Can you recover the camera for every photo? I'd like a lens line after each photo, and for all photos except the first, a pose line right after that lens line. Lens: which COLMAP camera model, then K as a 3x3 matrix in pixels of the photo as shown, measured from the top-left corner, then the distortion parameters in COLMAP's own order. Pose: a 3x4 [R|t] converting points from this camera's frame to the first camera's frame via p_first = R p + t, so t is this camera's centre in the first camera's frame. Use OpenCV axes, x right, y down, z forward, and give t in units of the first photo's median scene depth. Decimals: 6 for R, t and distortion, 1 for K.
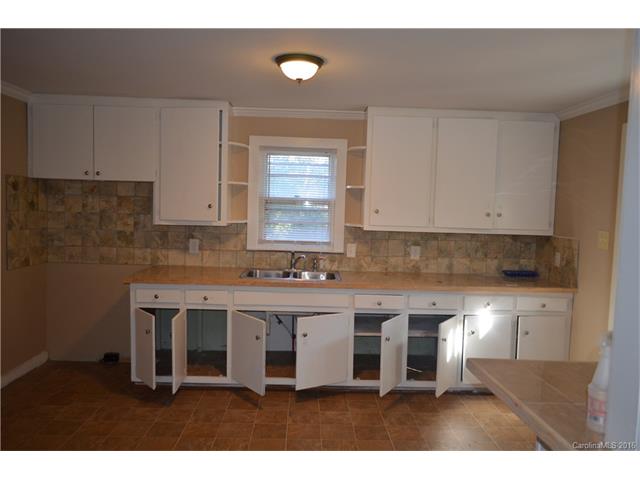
lens RADIAL K [[502.7, 0, 328.7], [0, 502.7, 244.0], [0, 0, 1]] dist [-0.014333, 0.004111]
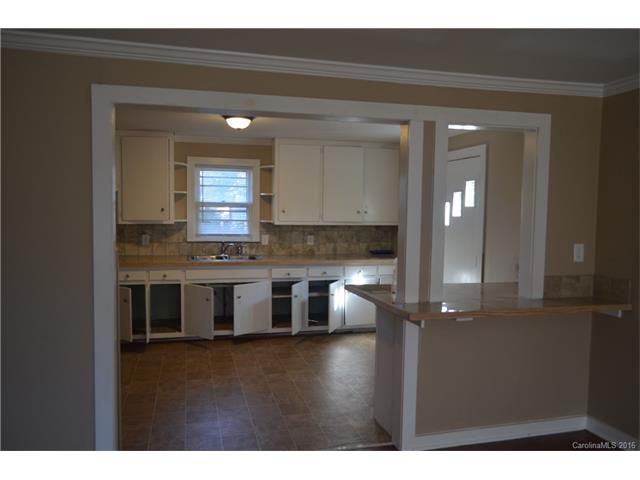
lens RADIAL K [[502.7, 0, 335.4], [0, 502.7, 245.5], [0, 0, 1]] dist [-0.014333, 0.004111]
pose [[0.970872, -0.033614, 0.237229, -0.101526], [0.032957, 0.999434, 0.006737, 0.027036], [-0.237321, 0.001278, 0.971430, -0.413943]]
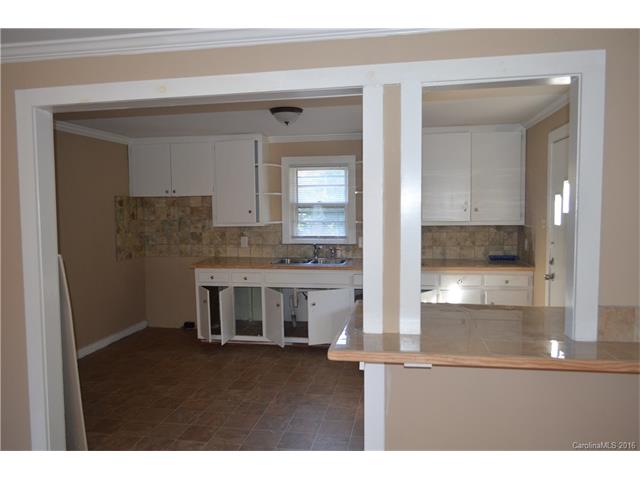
lens RADIAL K [[502.7, 0, 331.4], [0, 502.7, 242.1], [0, 0, 1]] dist [-0.014333, 0.004111]
pose [[0.977464, -0.026817, -0.209391, 0.248248], [0.024971, 0.999623, -0.011455, 0.026500], [0.209619, 0.005968, 0.977765, -0.269550]]
